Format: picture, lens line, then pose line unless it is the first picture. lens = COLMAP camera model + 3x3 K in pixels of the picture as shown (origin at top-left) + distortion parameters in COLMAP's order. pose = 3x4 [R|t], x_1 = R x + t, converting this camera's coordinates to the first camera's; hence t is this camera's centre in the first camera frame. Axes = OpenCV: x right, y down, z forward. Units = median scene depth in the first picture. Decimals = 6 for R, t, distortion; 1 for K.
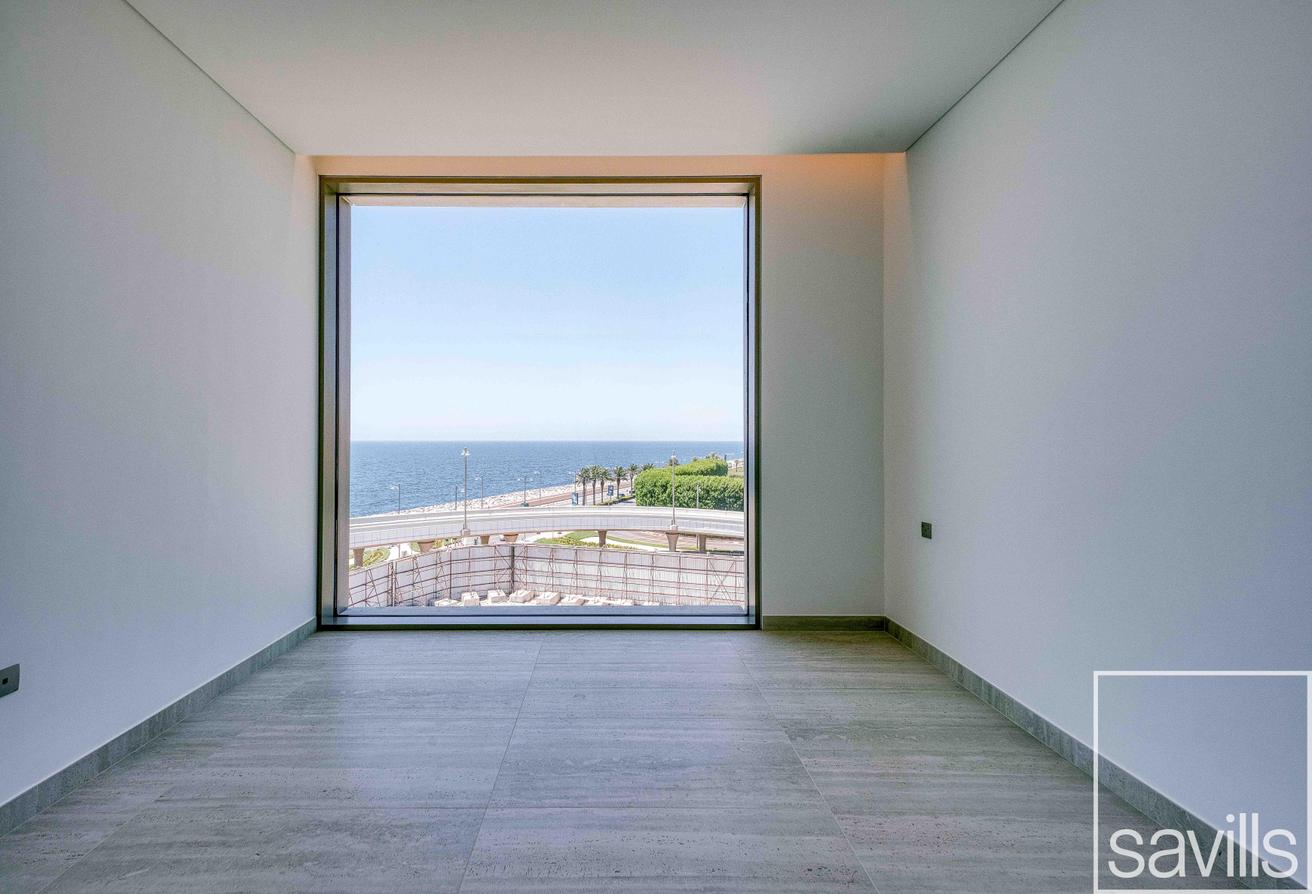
lens RADIAL K [[561.1, 0, 655.3], [0, 561.1, 436.9], [0, 0, 1]] dist [0.020733, 0.000521]
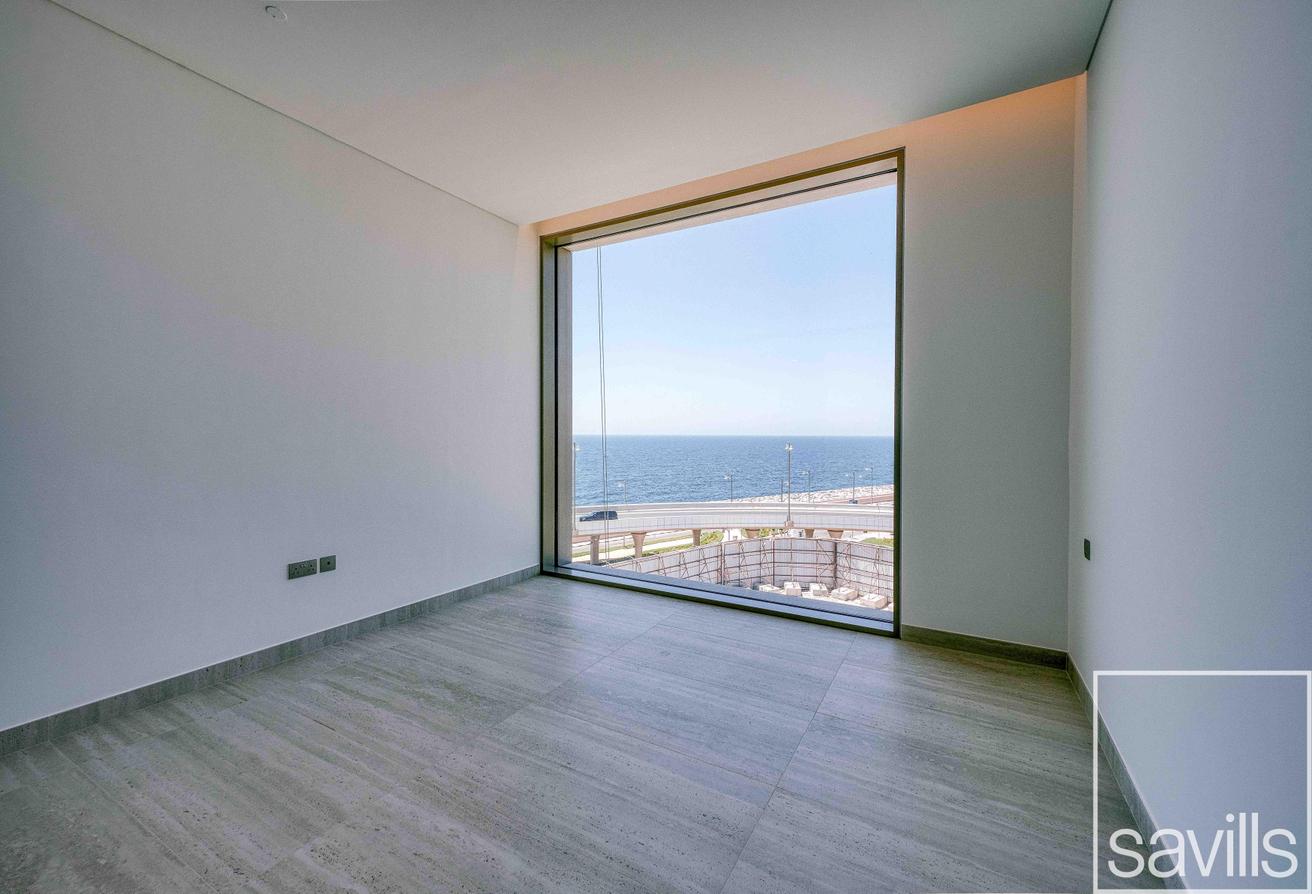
lens RADIAL K [[549.9, 0, 645.8], [0, 549.9, 441.1], [0, 0, 1]] dist [0.017976, -0.000047]
pose [[0.857749, 0.010240, -0.513967, 0.317803], [-0.001483, 0.999847, 0.017445, -0.000009], [0.514066, -0.014201, 0.857633, 0.003495]]
